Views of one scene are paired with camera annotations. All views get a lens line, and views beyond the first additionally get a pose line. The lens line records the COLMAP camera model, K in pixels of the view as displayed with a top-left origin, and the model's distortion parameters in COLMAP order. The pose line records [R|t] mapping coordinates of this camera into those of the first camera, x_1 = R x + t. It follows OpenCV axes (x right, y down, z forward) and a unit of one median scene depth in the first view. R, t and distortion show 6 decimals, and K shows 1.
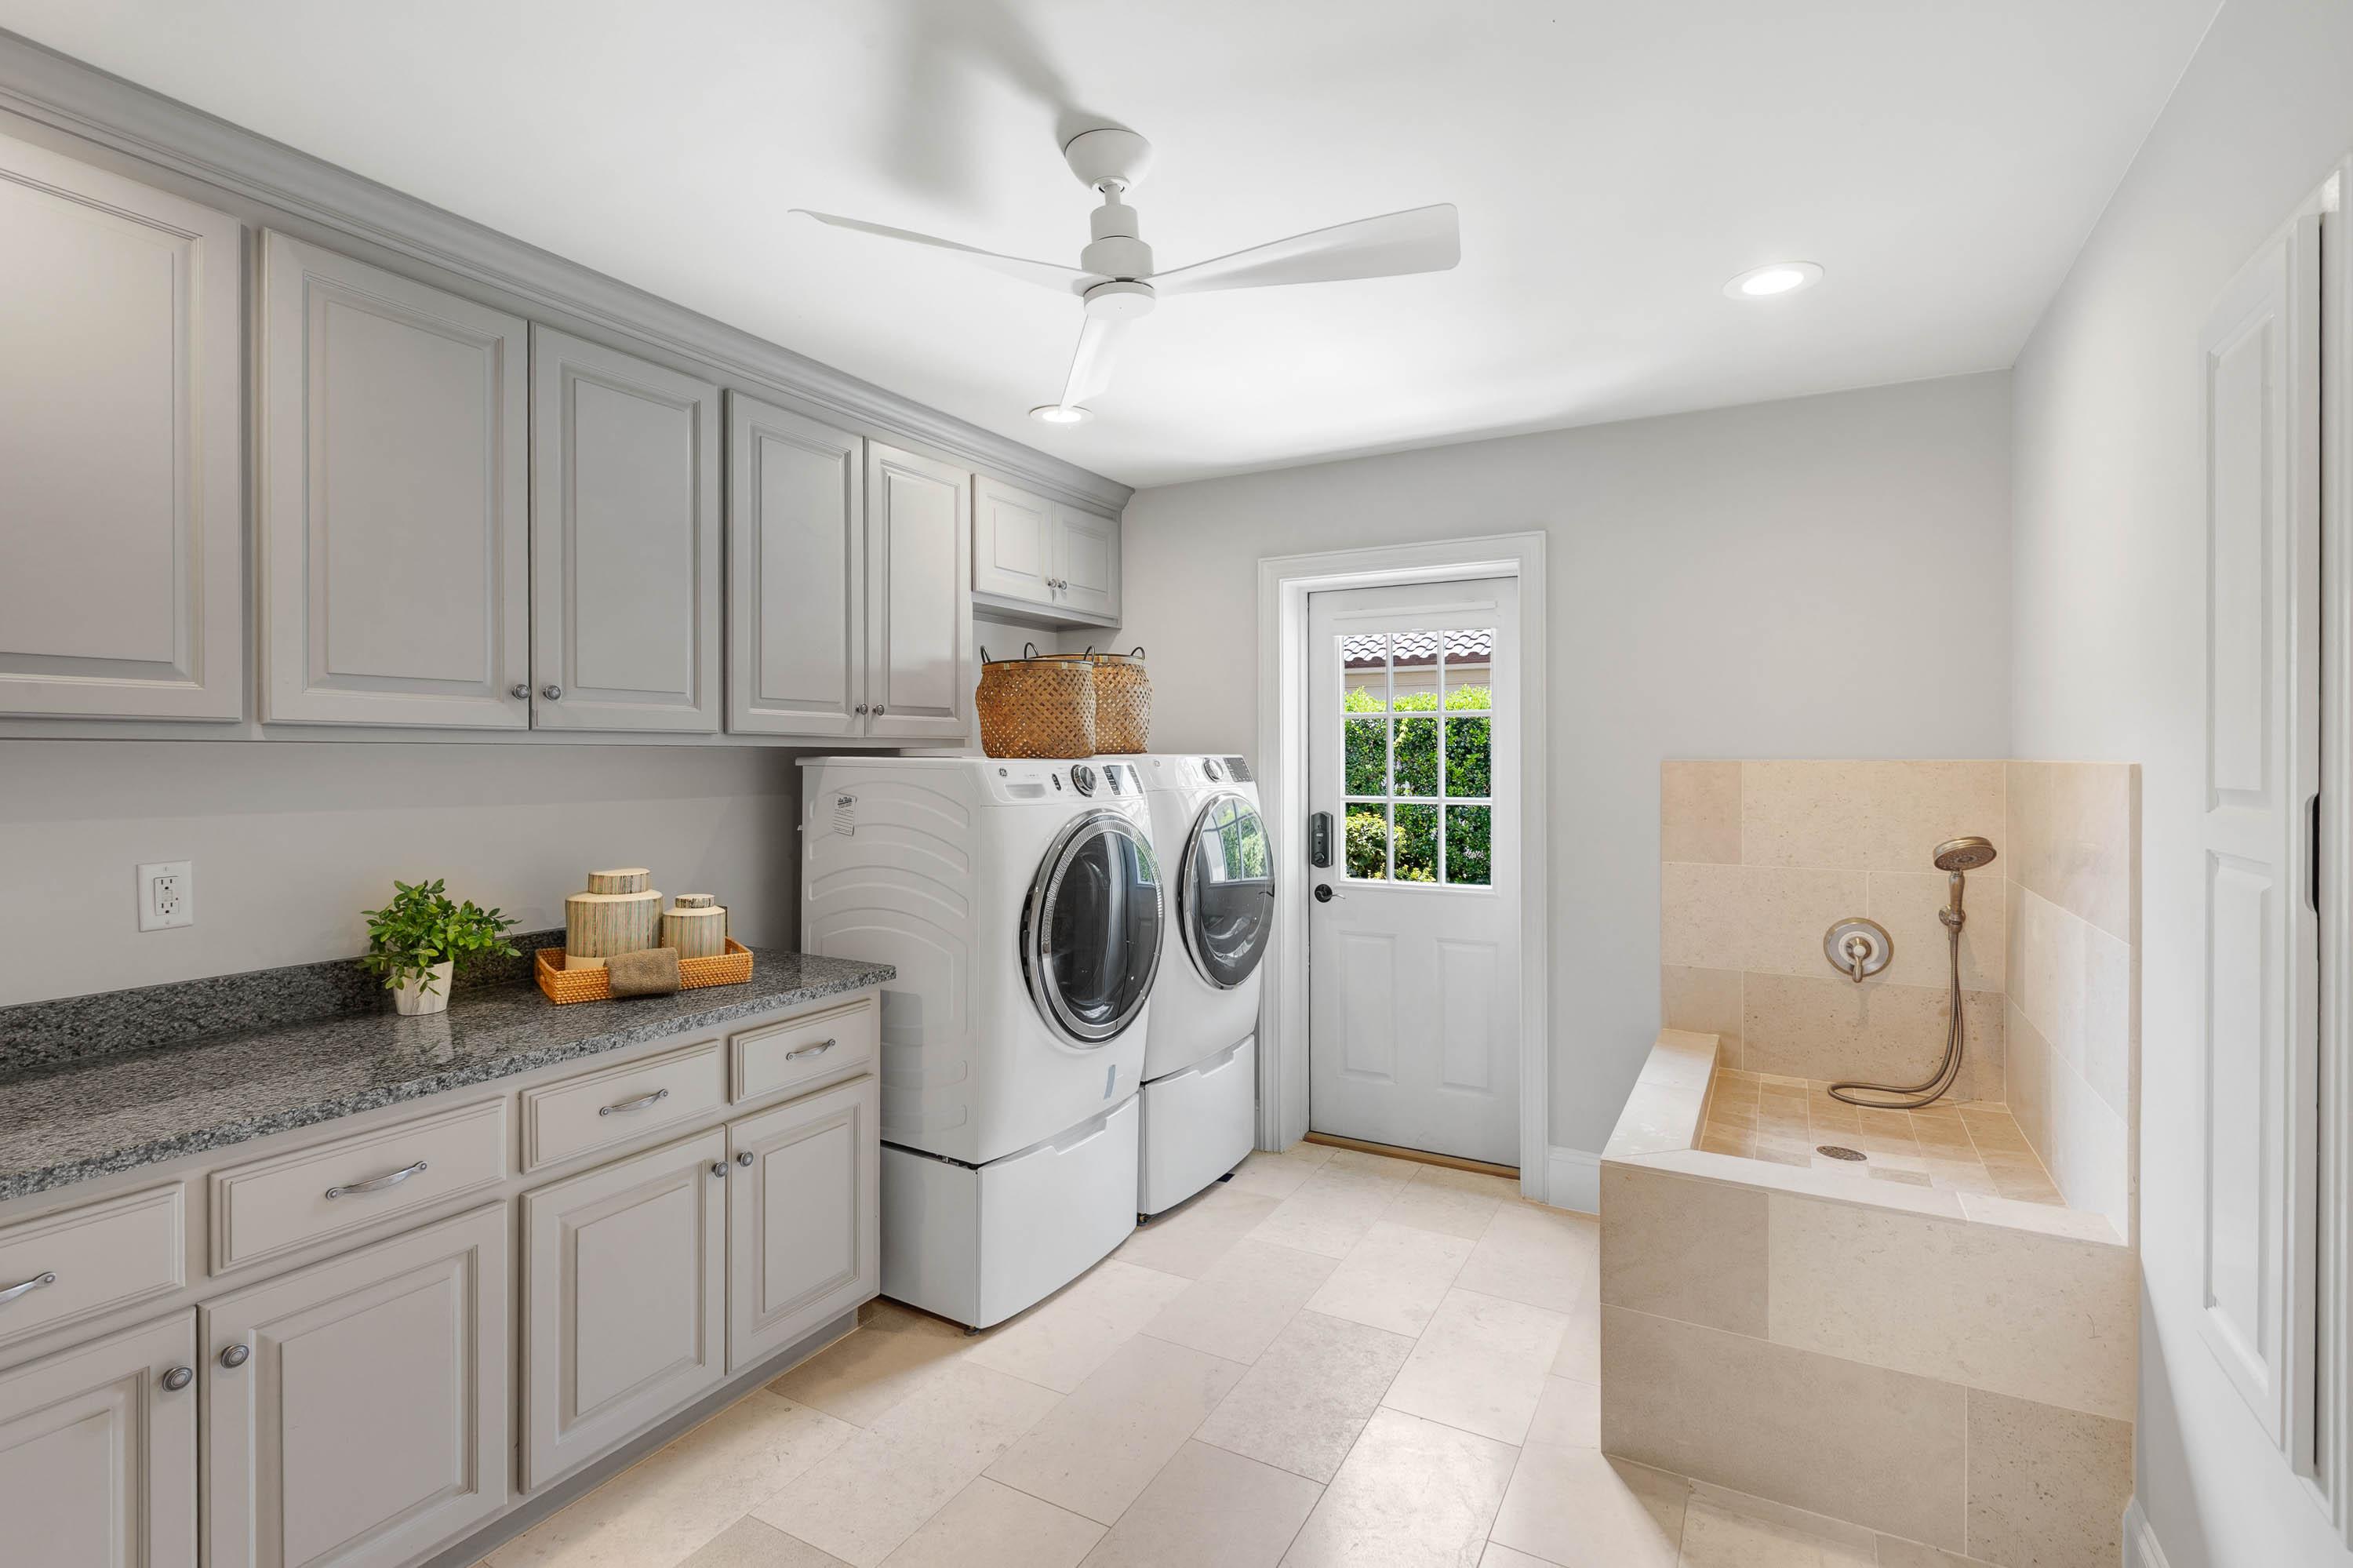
lens RADIAL K [[1091.4, 0, 1191.0], [0, 1091.4, 792.2], [0, 0, 1]] dist [0.003371, 0.000426]
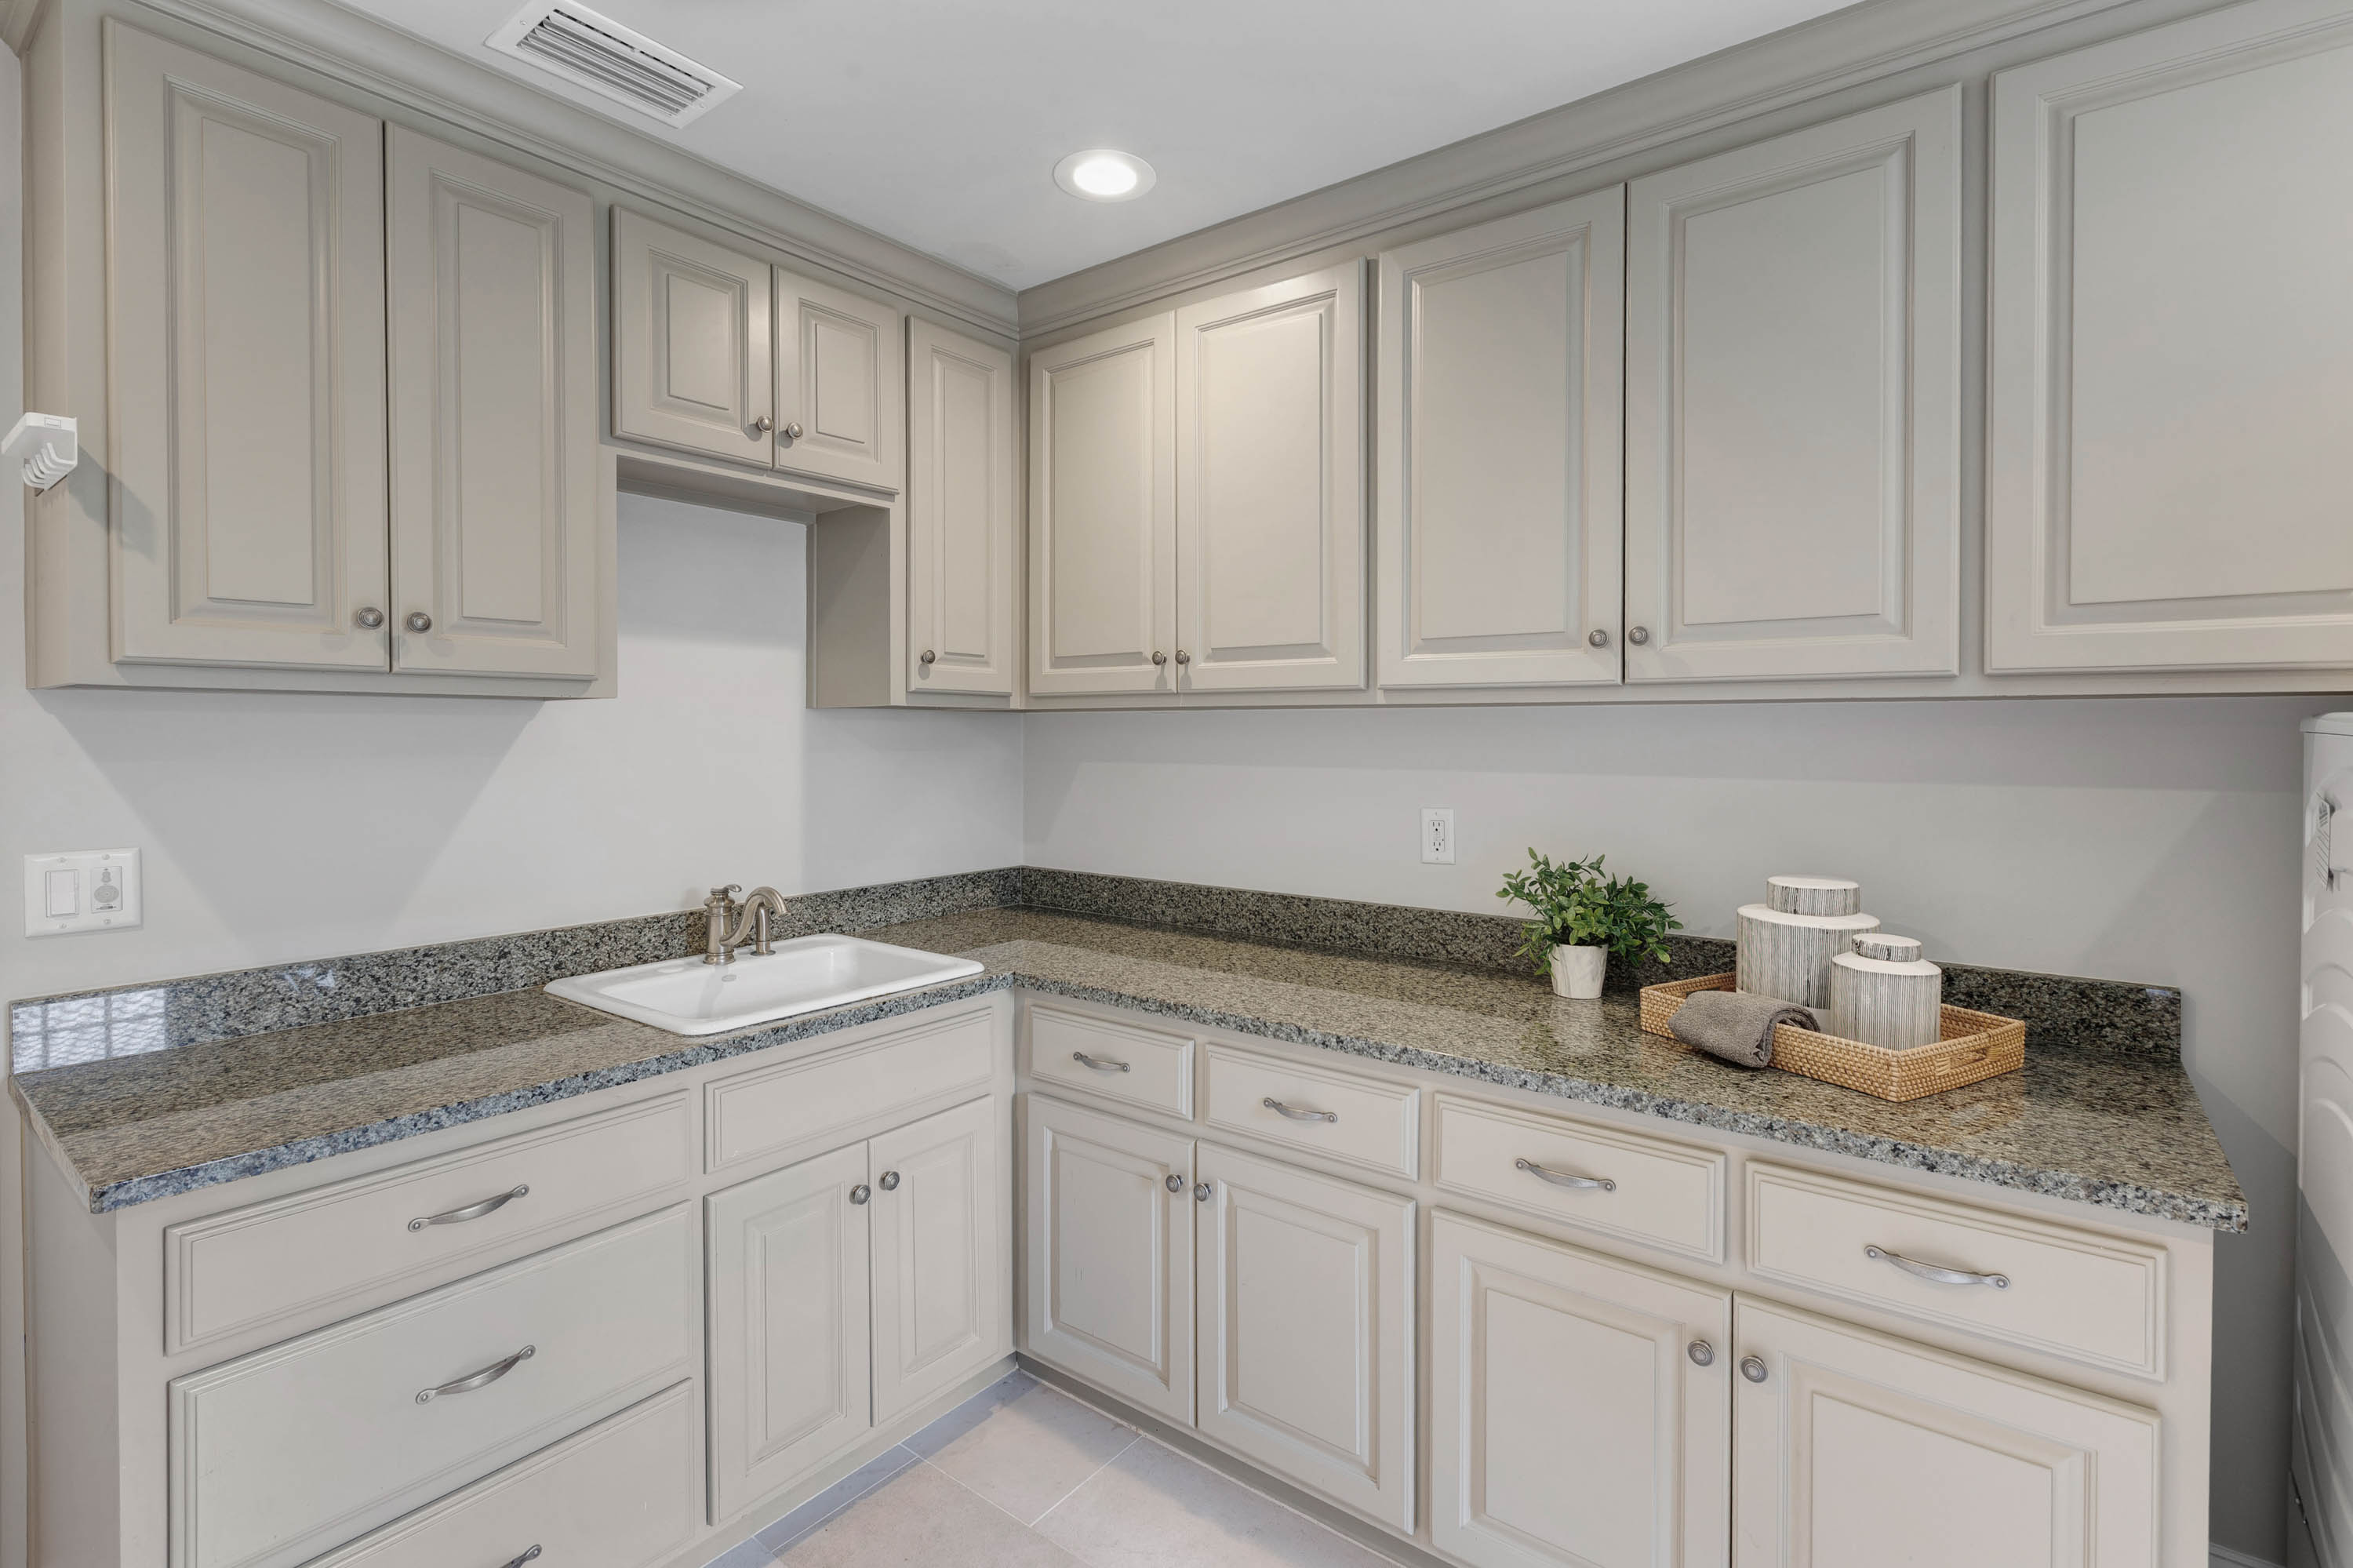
lens RADIAL K [[1102.6, 0, 1176.7], [0, 1102.6, 749.4], [0, 0, 1]] dist [0.002812, 0.000183]
pose [[-0.158779, 0.016946, -0.987169, 0.293032], [-0.032263, 0.999230, 0.022342, -0.017503], [0.986787, 0.035396, -0.158110, 0.895755]]
